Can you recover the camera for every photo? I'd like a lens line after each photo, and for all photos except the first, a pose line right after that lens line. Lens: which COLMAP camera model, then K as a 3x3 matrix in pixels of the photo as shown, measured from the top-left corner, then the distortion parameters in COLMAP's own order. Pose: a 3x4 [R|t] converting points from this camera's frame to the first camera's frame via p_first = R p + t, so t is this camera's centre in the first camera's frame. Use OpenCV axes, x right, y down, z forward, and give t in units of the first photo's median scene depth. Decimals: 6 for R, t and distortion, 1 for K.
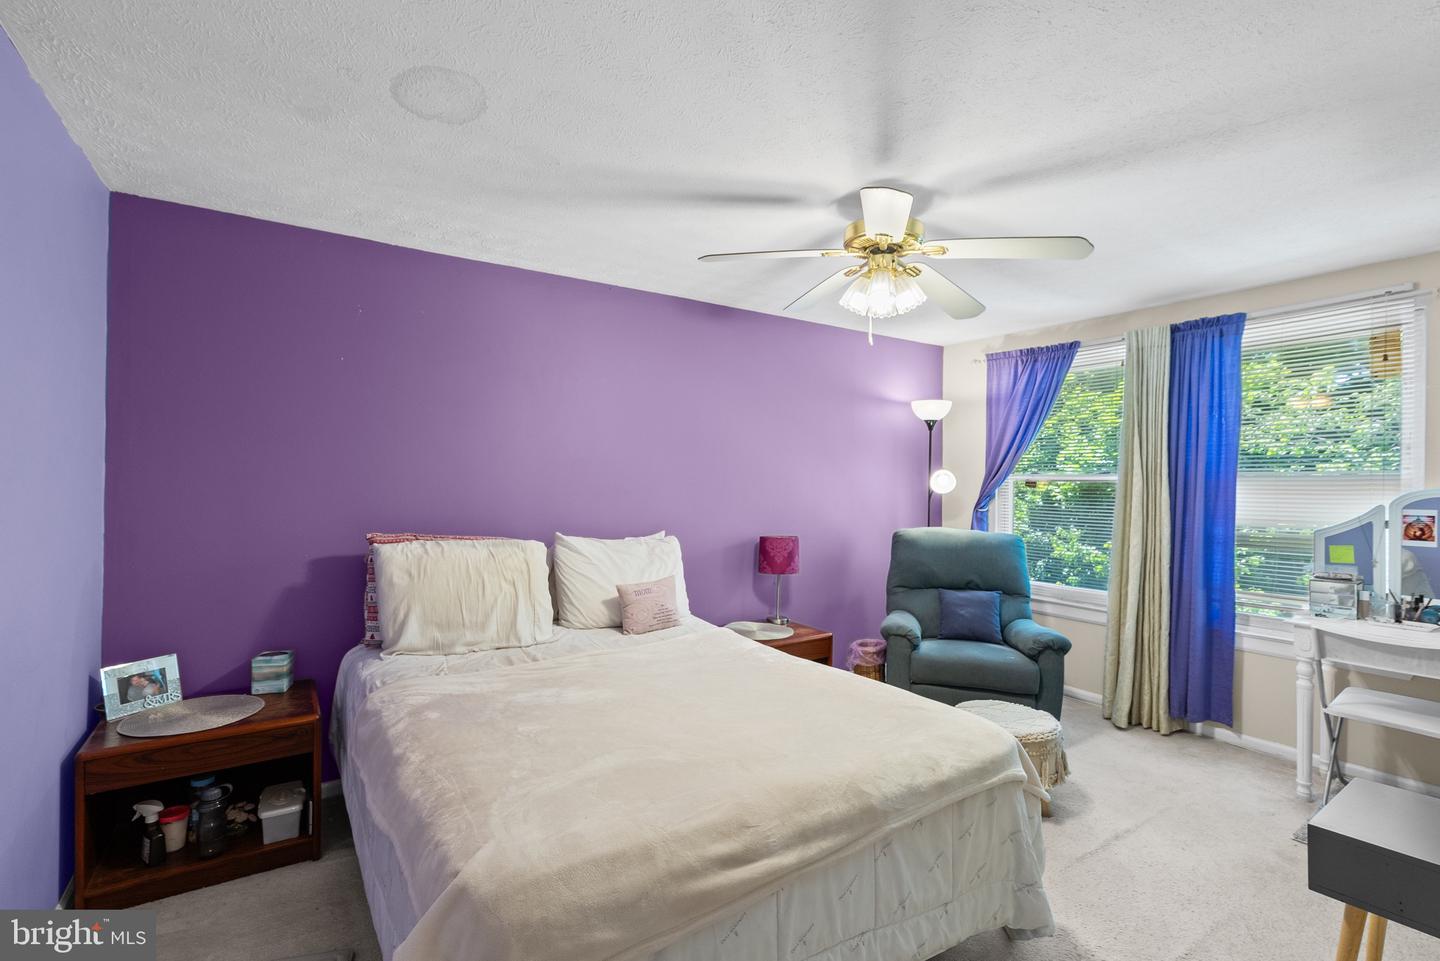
lens RADIAL K [[667.3, 0, 712.9], [0, 667.3, 483.7], [0, 0, 1]] dist [-0.000086, -0.000018]
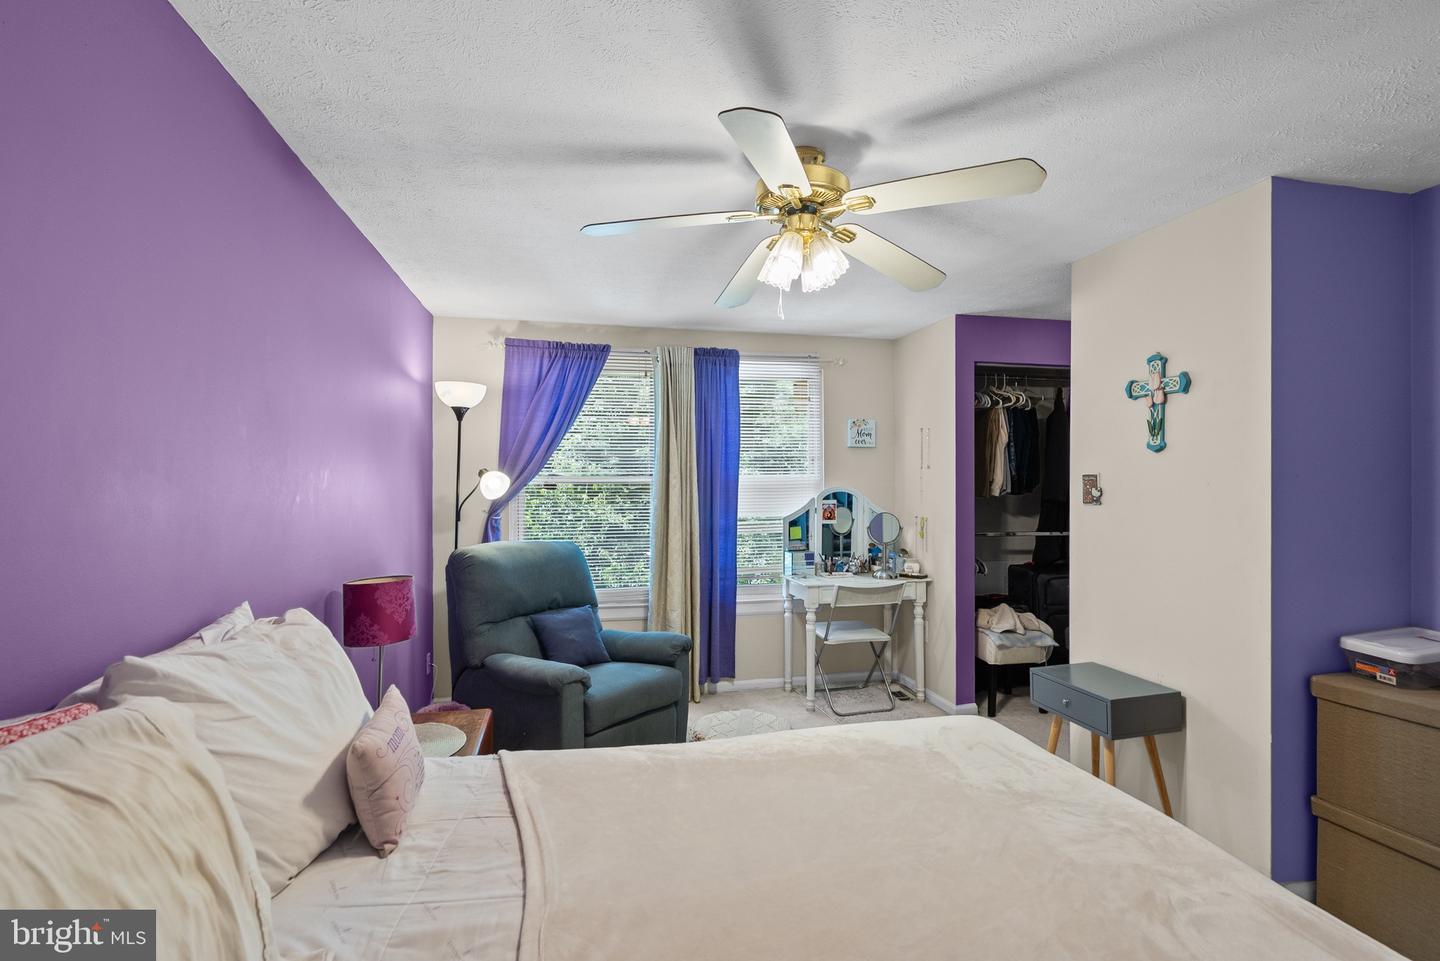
lens RADIAL K [[667.3, 0, 717.9], [0, 667.3, 477.4], [0, 0, 1]] dist [-0.000086, -0.000018]
pose [[0.355359, -0.001386, 0.934729, -0.388691], [0.008556, 0.999962, -0.001770, -0.010678], [-0.934691, 0.008627, 0.355357, 0.550593]]
